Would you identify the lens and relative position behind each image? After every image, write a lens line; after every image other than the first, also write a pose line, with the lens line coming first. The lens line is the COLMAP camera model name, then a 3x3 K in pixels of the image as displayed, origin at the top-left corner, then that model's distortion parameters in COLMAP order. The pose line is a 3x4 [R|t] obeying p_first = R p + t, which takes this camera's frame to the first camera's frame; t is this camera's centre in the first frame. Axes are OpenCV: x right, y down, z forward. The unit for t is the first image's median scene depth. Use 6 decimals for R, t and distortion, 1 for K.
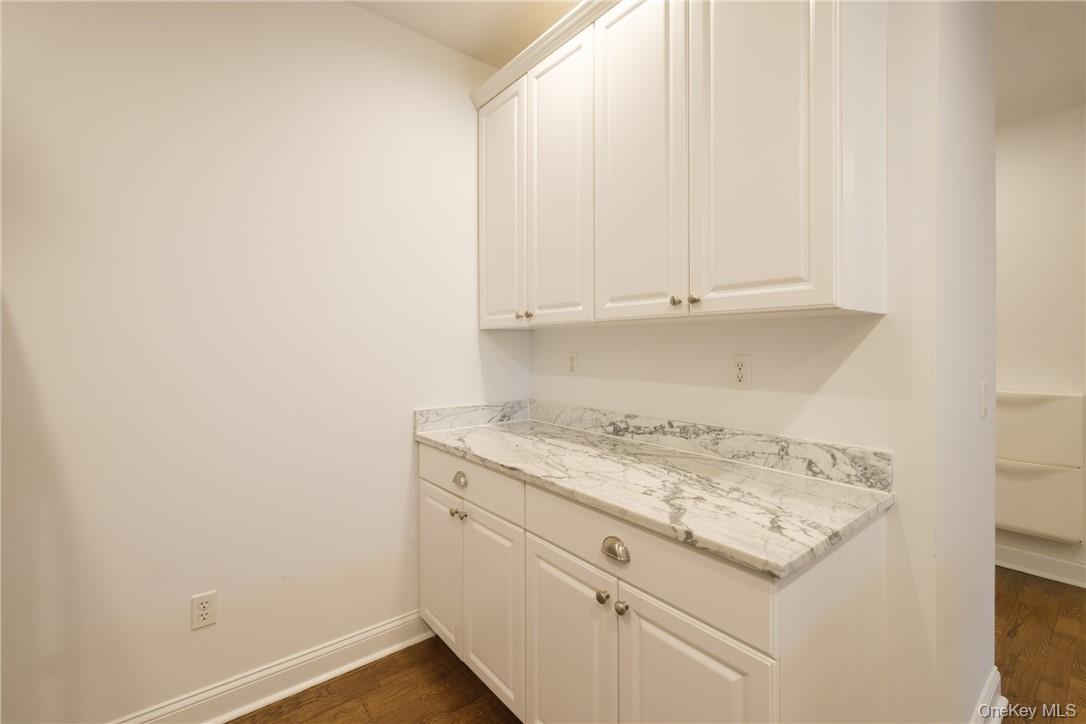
lens RADIAL K [[448.8, 0, 539.5], [0, 448.8, 350.8], [0, 0, 1]] dist [-0.001084, -0.000373]
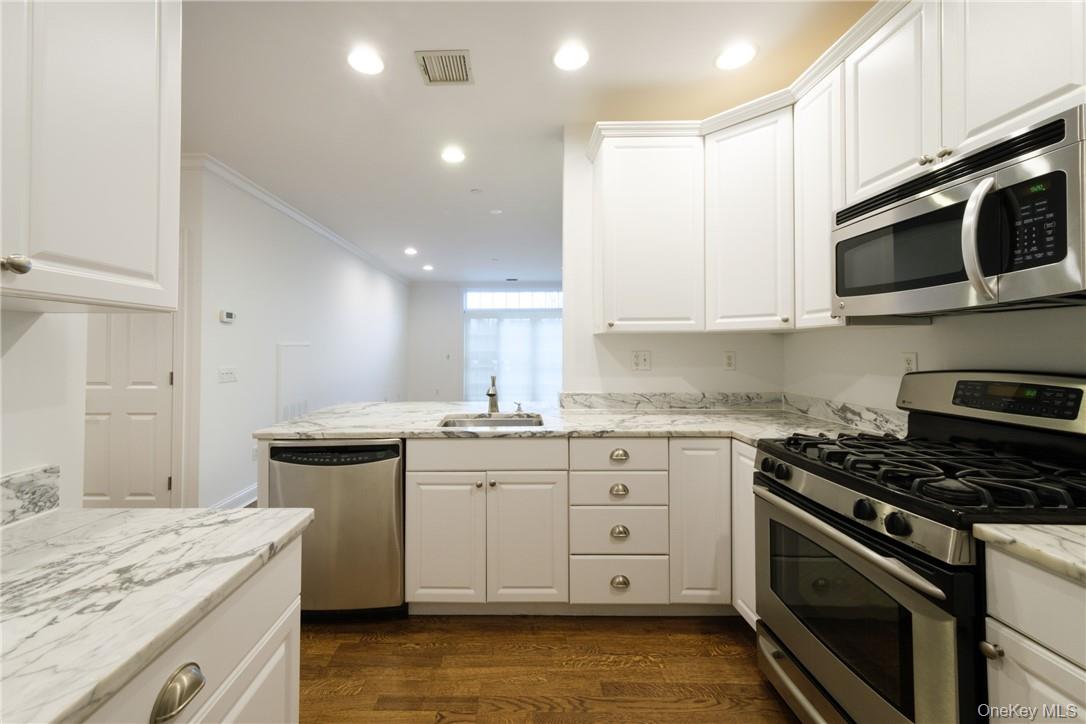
lens RADIAL K [[423.4, 0, 510.3], [0, 423.4, 344.8], [0, 0, 1]] dist [0.001084, 0.000233]
pose [[-0.770302, 0.005110, 0.637658, -0.479086], [0.007013, 0.999975, 0.000459, -0.011351], [-0.637640, 0.004825, -0.770319, 1.039741]]
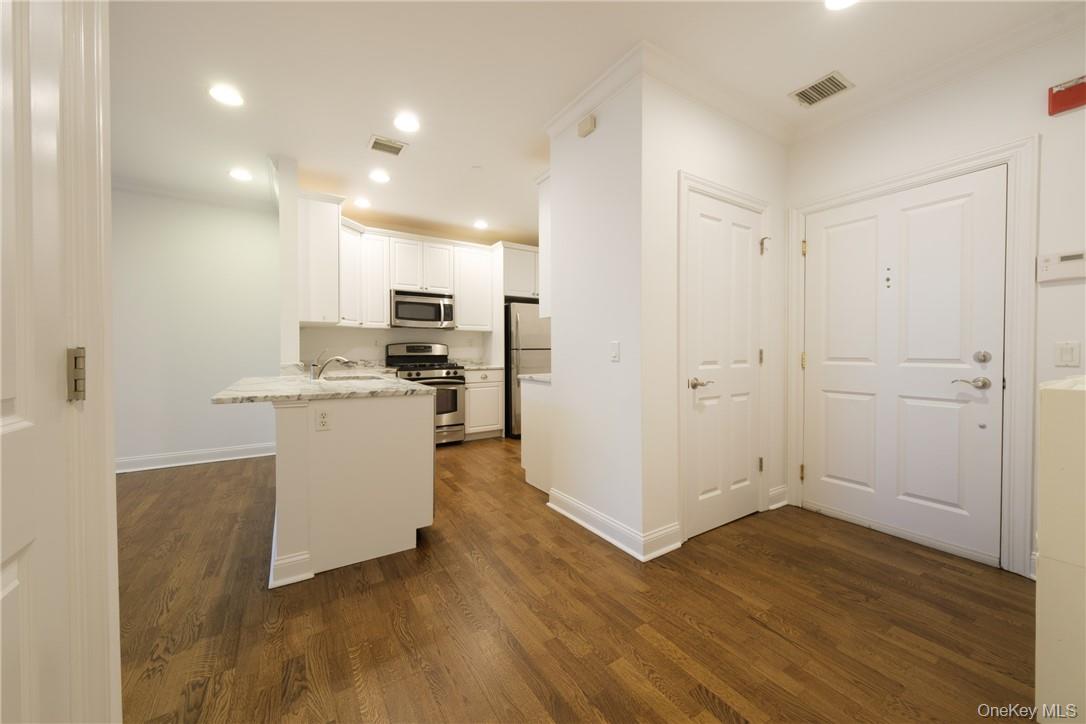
lens RADIAL K [[388.0, 0, 536.1], [0, 388.0, 354.5], [0, 0, 1]] dist [0.005779, -0.000396]
pose [[-0.123269, 0.010137, -0.992322, 3.109056], [-0.007109, 0.999913, 0.011098, 0.133419], [0.992348, 0.008422, -0.123186, 1.119653]]
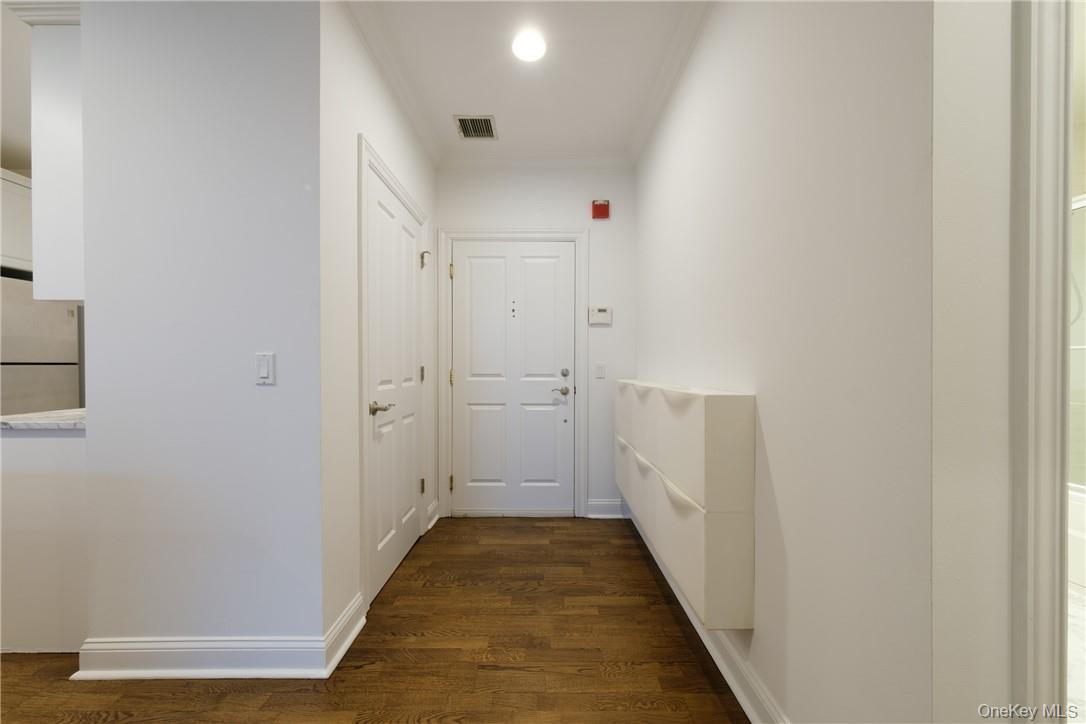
lens RADIAL K [[388.0, 0, 542.4], [0, 388.0, 368.8], [0, 0, 1]] dist [0.005779, -0.000396]
pose [[0.769860, 0.003789, -0.638202, 2.618244], [-0.007476, 0.999967, -0.003080, 0.134186], [0.638169, 0.007142, 0.769863, 0.896476]]
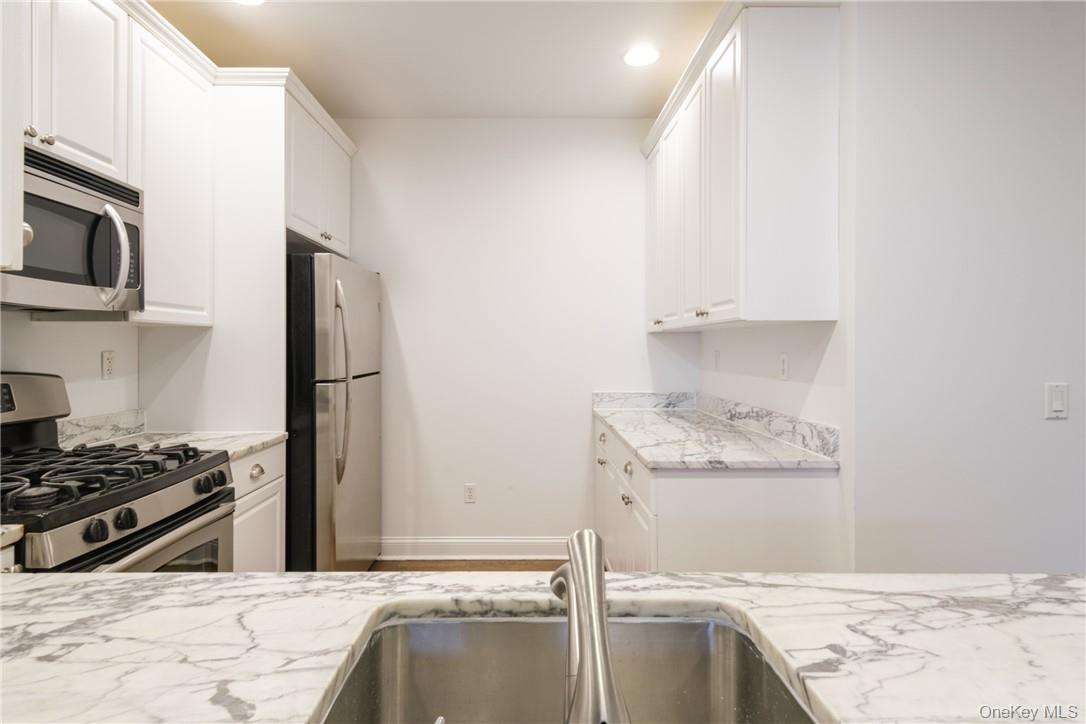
lens RADIAL K [[567.1, 0, 529.9], [0, 567.1, 344.3], [0, 0, 1]] dist [0.012669, -0.003770]
pose [[0.781768, -0.003614, -0.623559, 1.087458], [-0.004185, 0.999930, -0.011042, 0.008479], [0.623556, 0.011241, 0.781698, -0.802923]]
